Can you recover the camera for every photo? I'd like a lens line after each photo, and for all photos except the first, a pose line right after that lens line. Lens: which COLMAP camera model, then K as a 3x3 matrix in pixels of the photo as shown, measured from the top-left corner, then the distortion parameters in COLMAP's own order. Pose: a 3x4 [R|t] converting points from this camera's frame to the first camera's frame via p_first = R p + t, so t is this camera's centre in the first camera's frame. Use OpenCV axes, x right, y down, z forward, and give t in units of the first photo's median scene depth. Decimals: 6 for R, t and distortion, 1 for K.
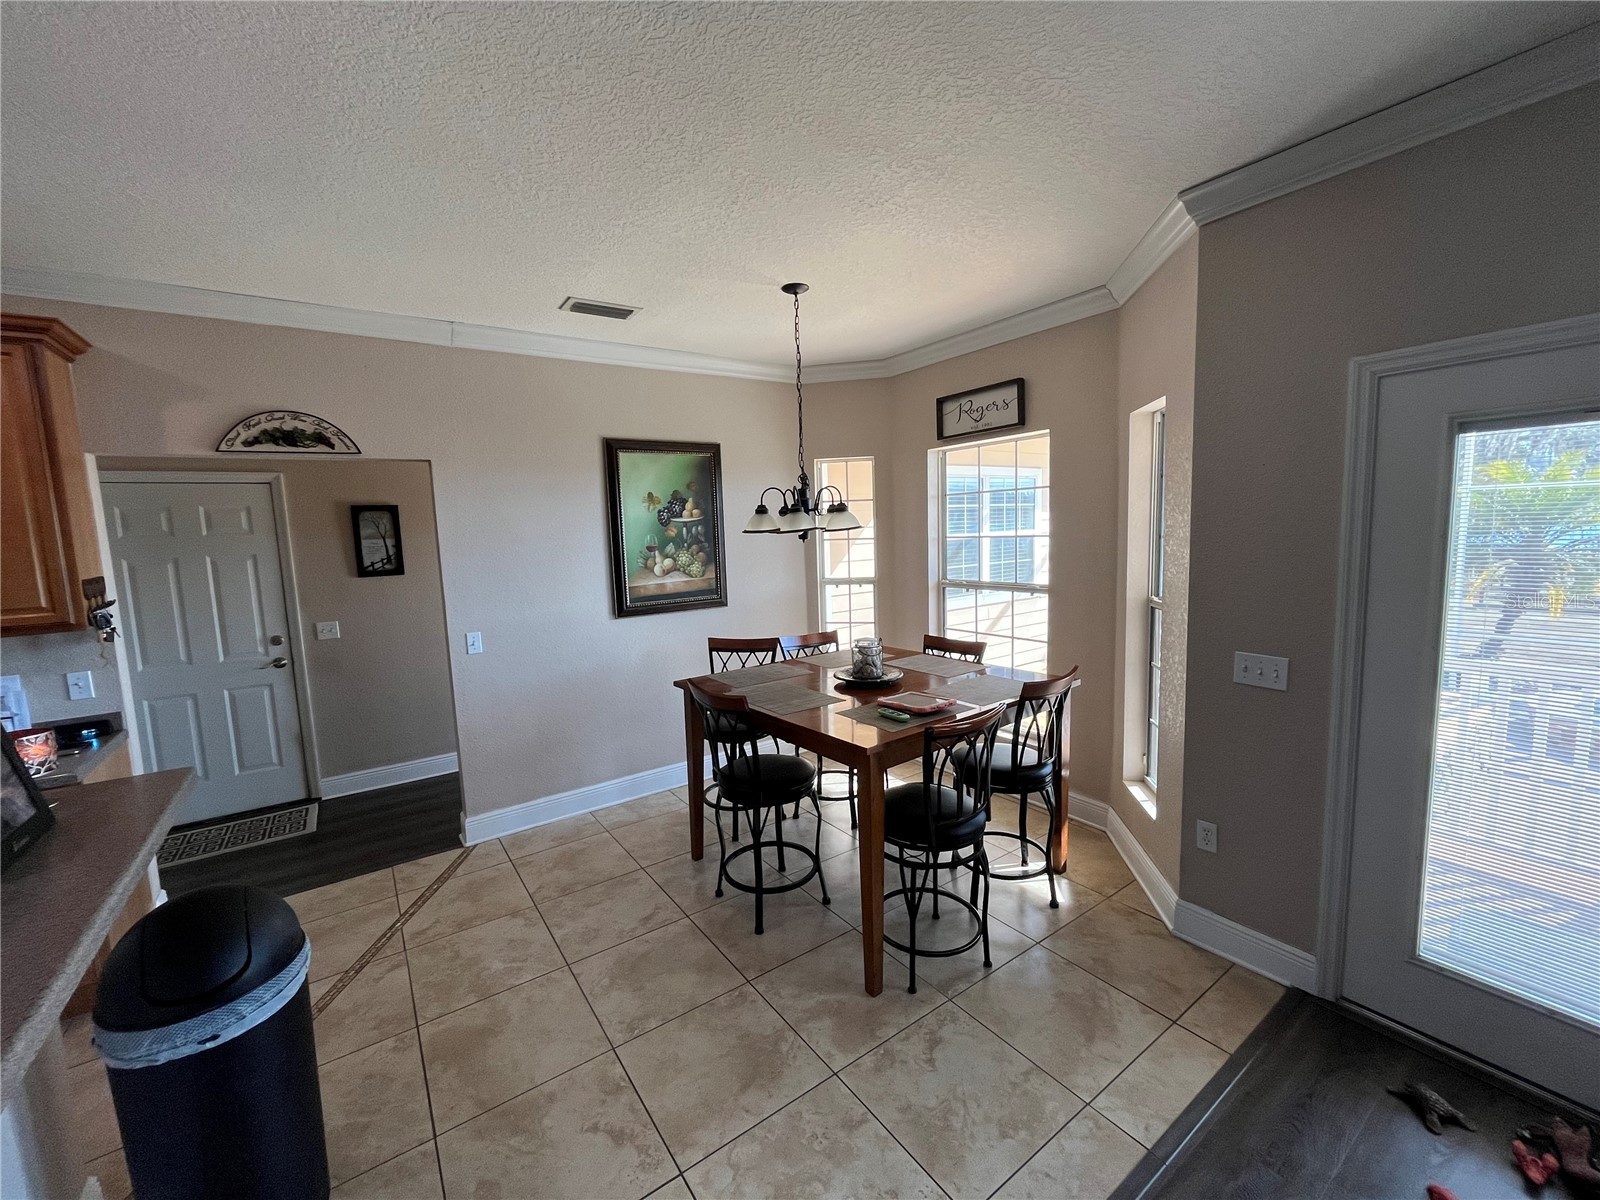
lens RADIAL K [[647.9, 0, 792.5], [0, 647.9, 598.6], [0, 0, 1]] dist [-0.001976, -0.000149]
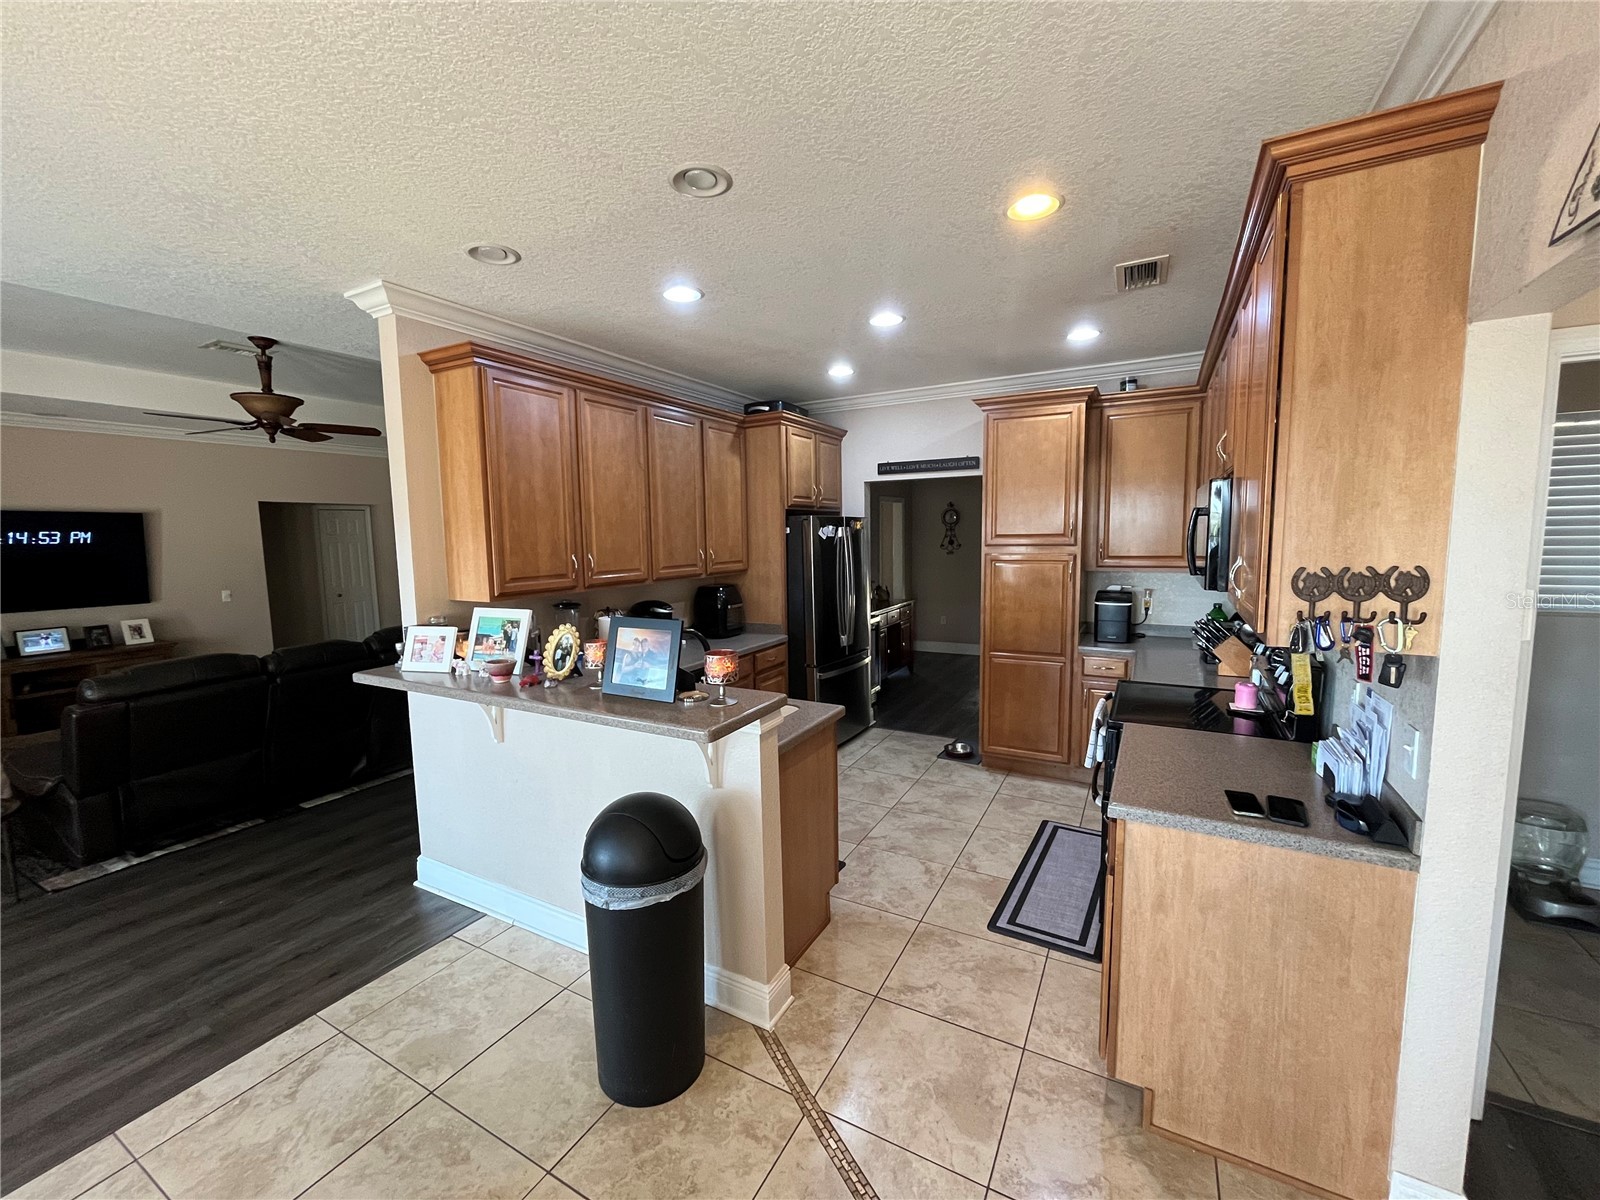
lens RADIAL K [[647.9, 0, 792.5], [0, 647.9, 598.6], [0, 0, 1]] dist [-0.001976, -0.000149]
pose [[-0.898623, 0.098184, -0.427593, -0.324319], [0.003536, 0.976225, 0.216729, -0.107630], [0.438707, 0.193246, -0.877606, 1.069047]]
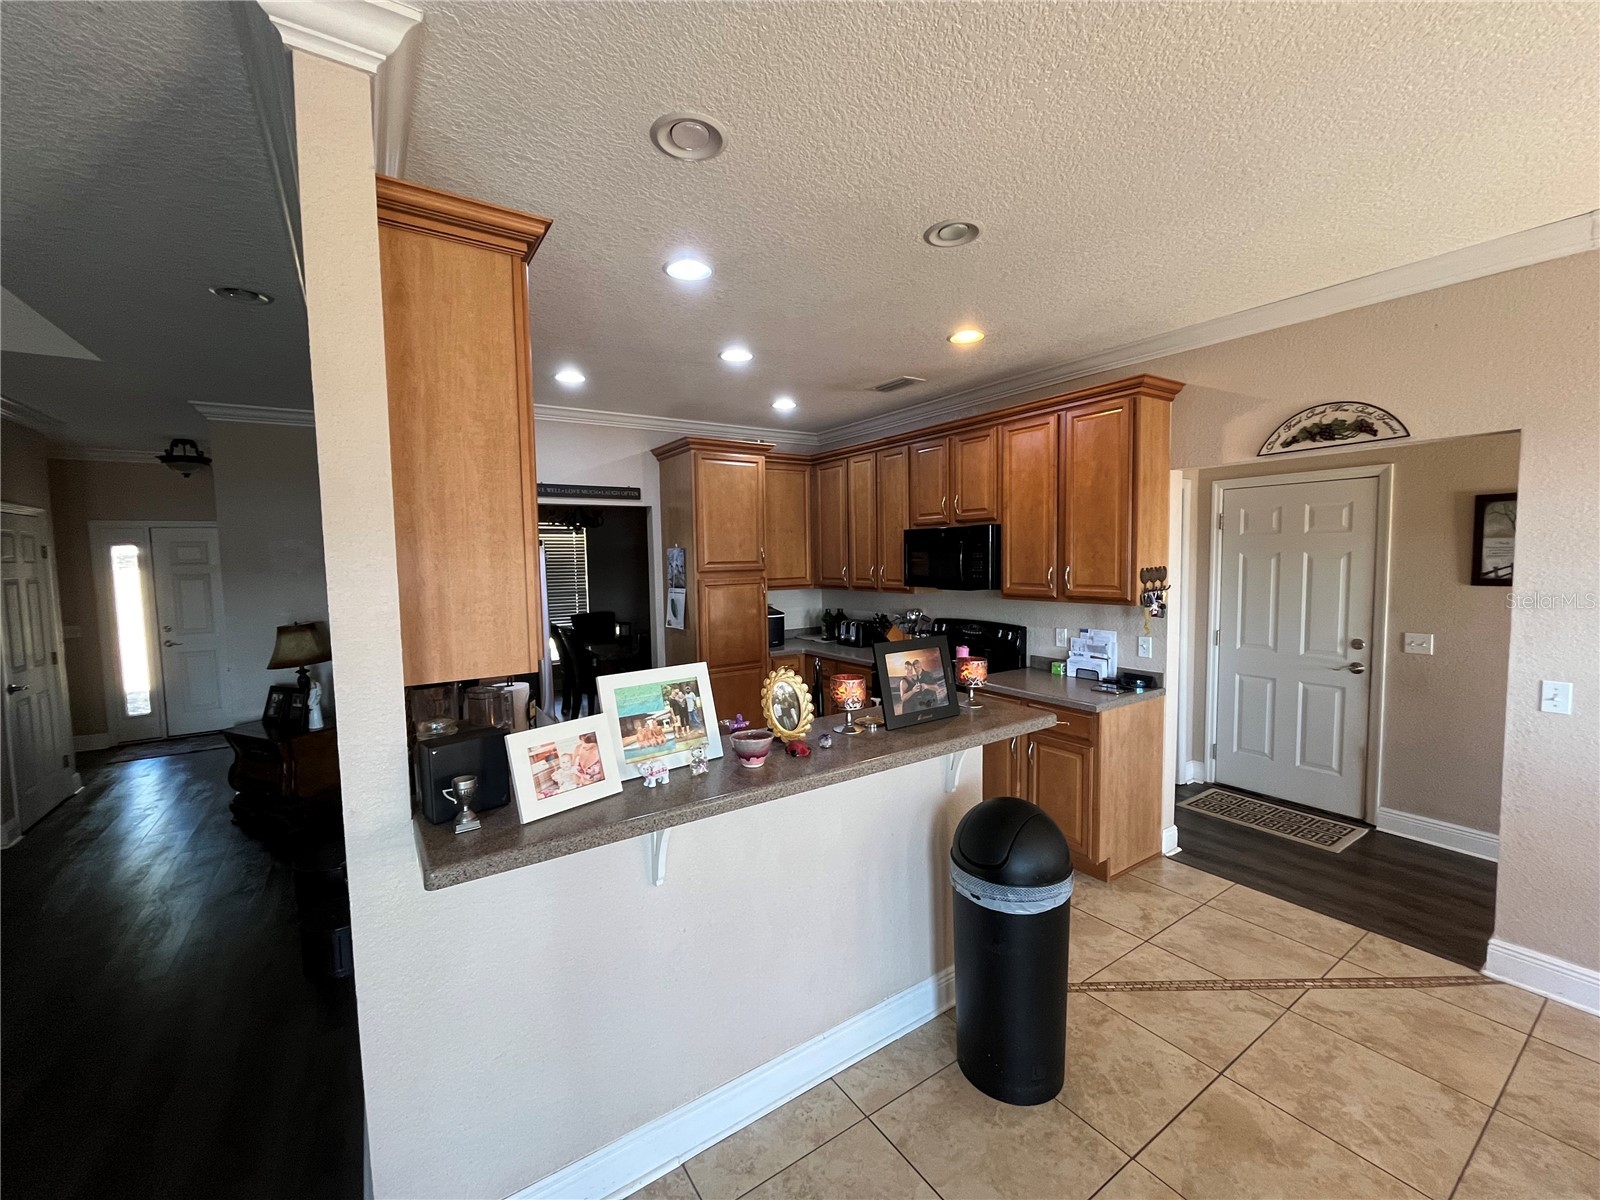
lens RADIAL K [[647.9, 0, 792.5], [0, 647.9, 598.6], [0, 0, 1]] dist [-0.001976, -0.000149]
pose [[-0.026008, 0.105457, -0.994084, 0.200524], [-0.090783, 0.990062, 0.107406, -0.036067], [0.995531, 0.093039, -0.016176, 0.250707]]
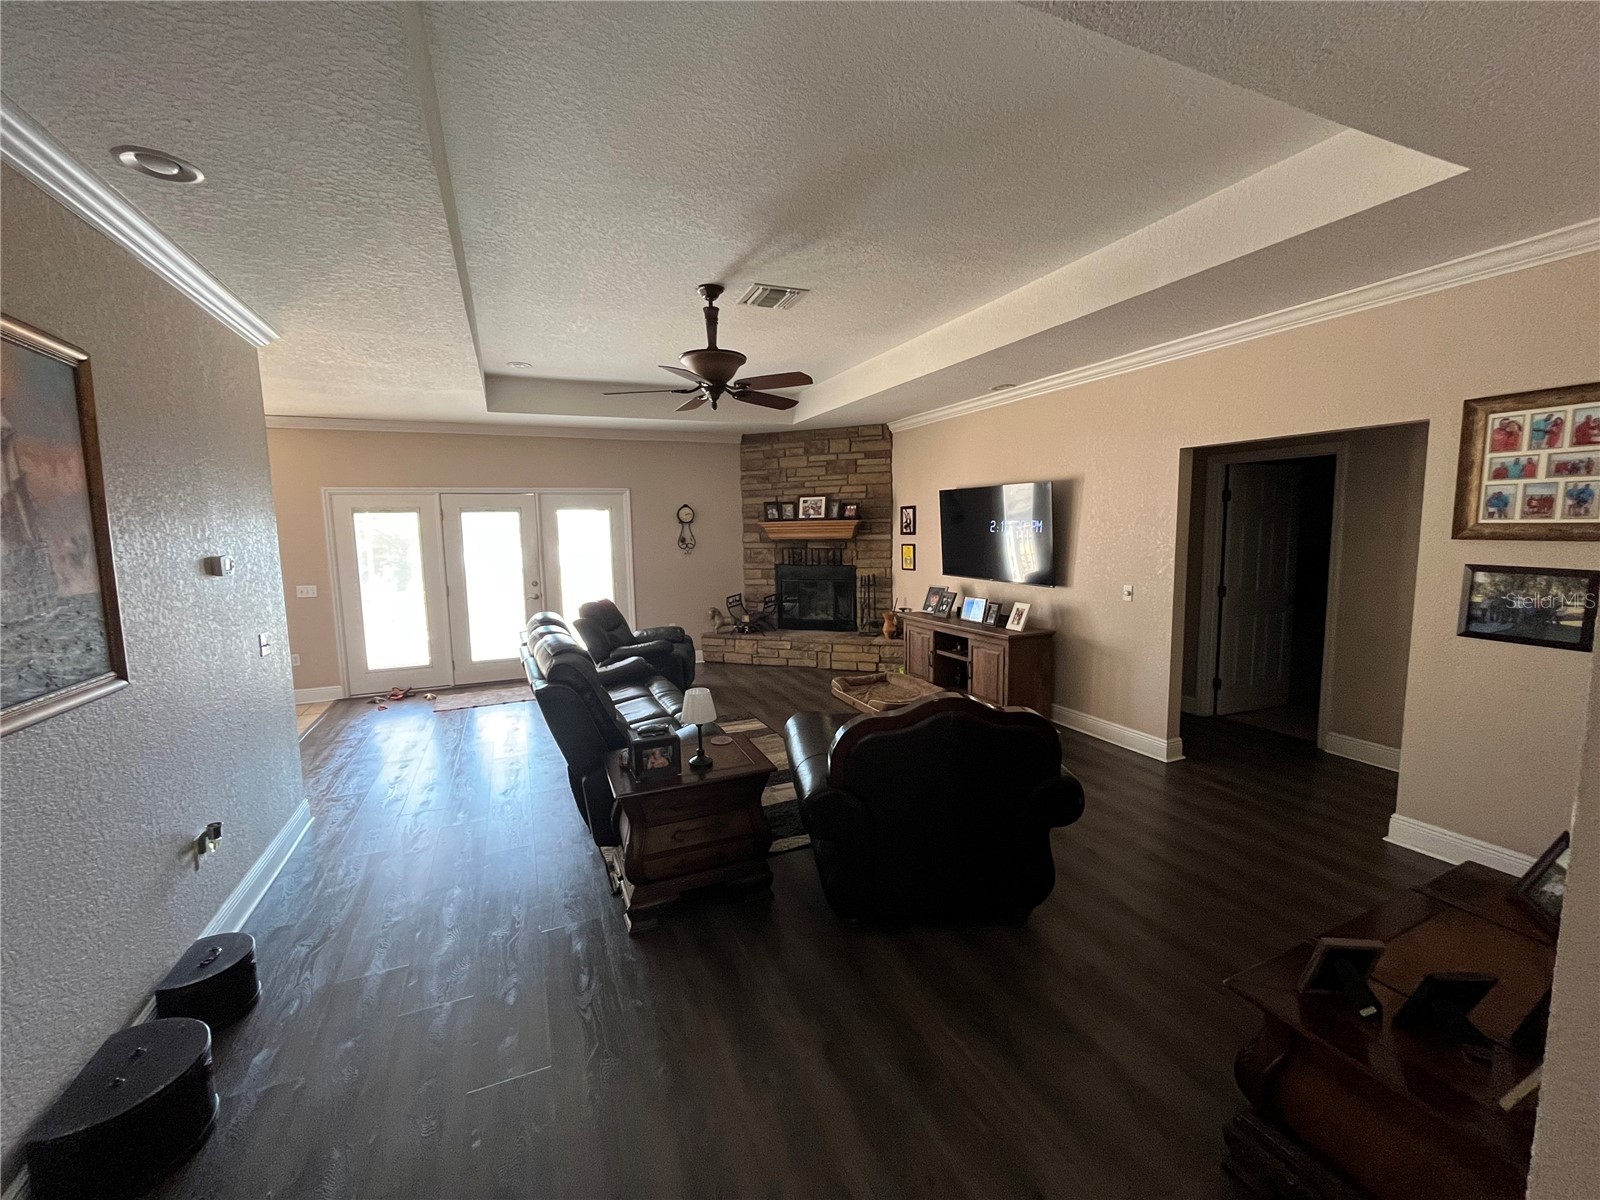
lens RADIAL K [[647.9, 0, 792.5], [0, 647.9, 598.6], [0, 0, 1]] dist [-0.001976, -0.000149]
pose [[0.200877, -0.076193, 0.976649, -1.201281], [0.124730, 0.990846, 0.051646, 0.197578], [-0.971643, 0.111443, 0.208542, -1.222638]]
